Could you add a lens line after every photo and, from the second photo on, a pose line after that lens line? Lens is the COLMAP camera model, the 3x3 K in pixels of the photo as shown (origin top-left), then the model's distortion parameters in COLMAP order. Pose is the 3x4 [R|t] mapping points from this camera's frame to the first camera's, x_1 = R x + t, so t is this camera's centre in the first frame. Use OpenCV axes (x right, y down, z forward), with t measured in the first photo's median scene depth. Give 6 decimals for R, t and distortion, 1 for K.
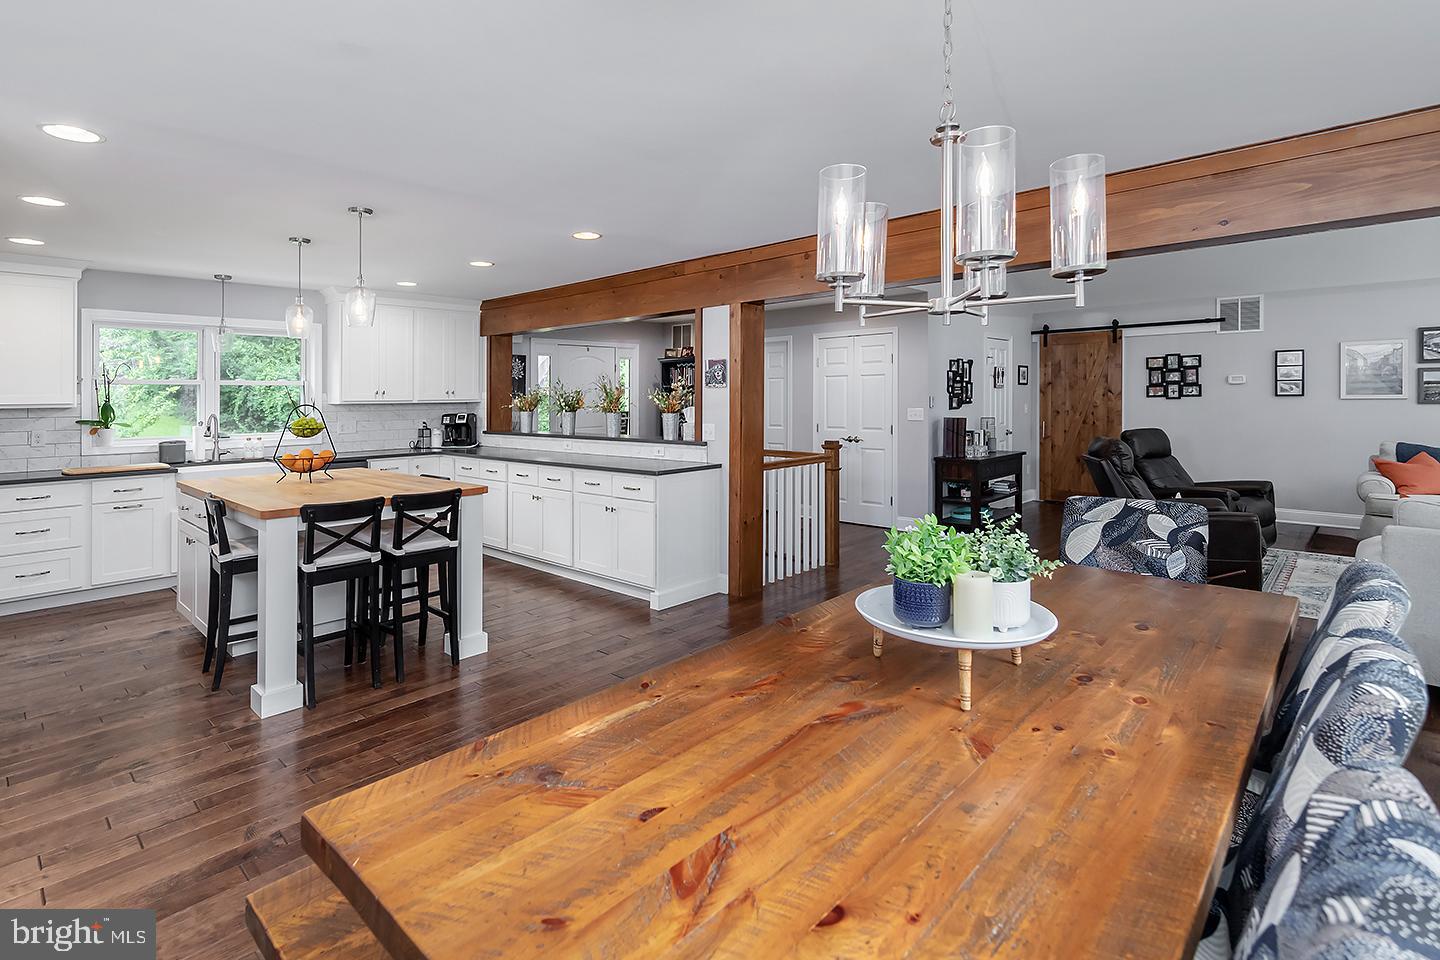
lens RADIAL K [[692.7, 0, 683.7], [0, 692.7, 381.7], [0, 0, 1]] dist [-0.000823, -0.000068]
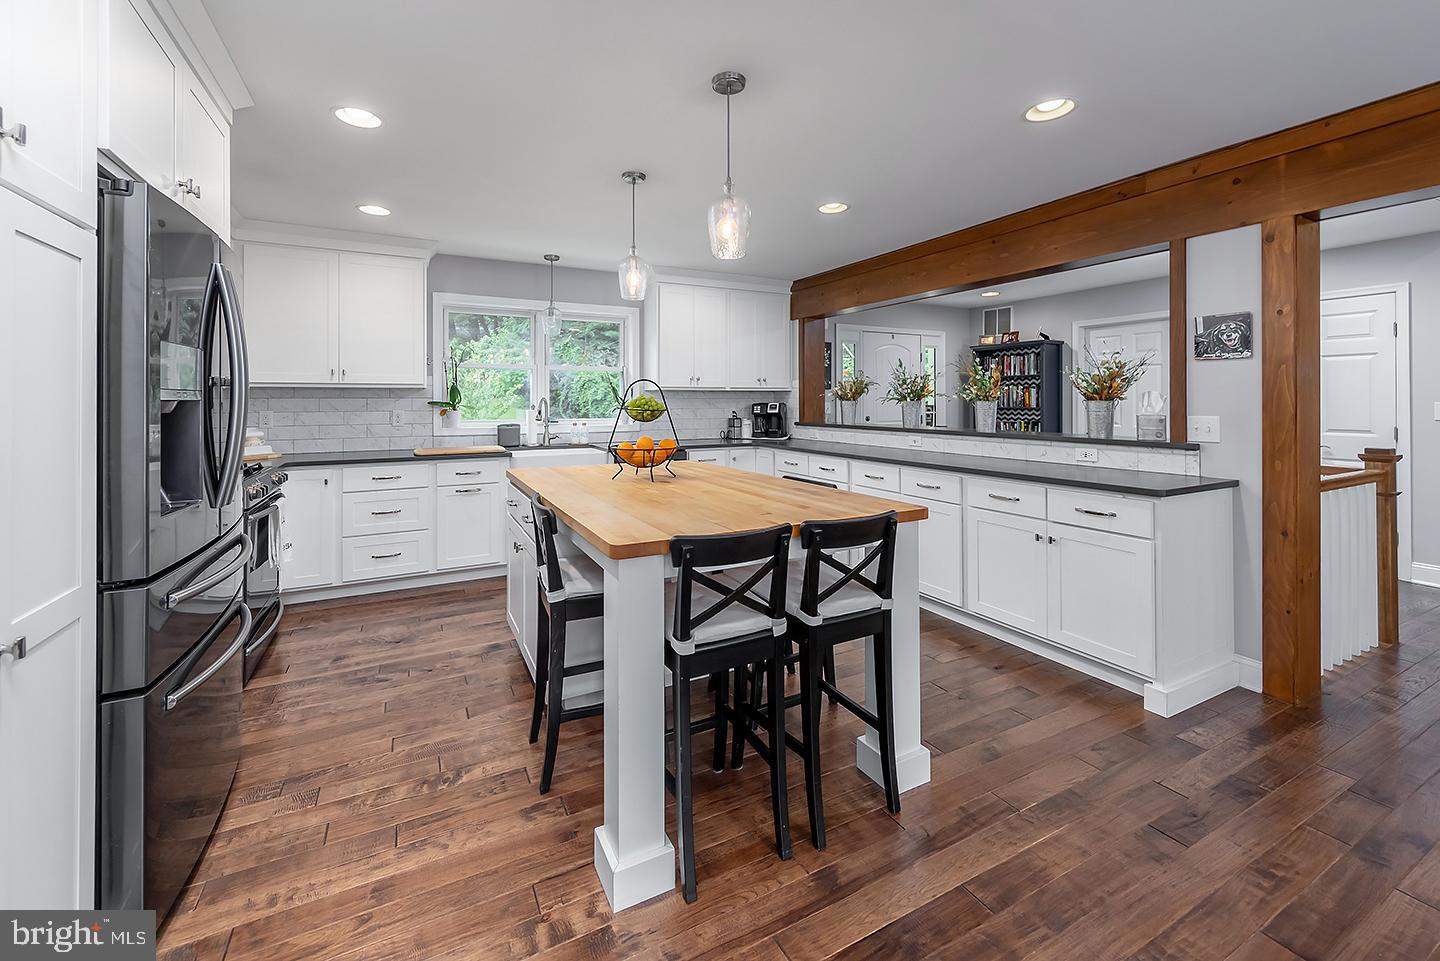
lens RADIAL K [[568.6, 0, 699.4], [0, 568.6, 403.8], [0, 0, 1]] dist [0.003648, 0.000302]
pose [[0.944830, 0.011850, -0.327347, -0.217277], [-0.001572, 0.999498, 0.031644, 0.030979], [0.327557, -0.029384, 0.944374, 0.326044]]
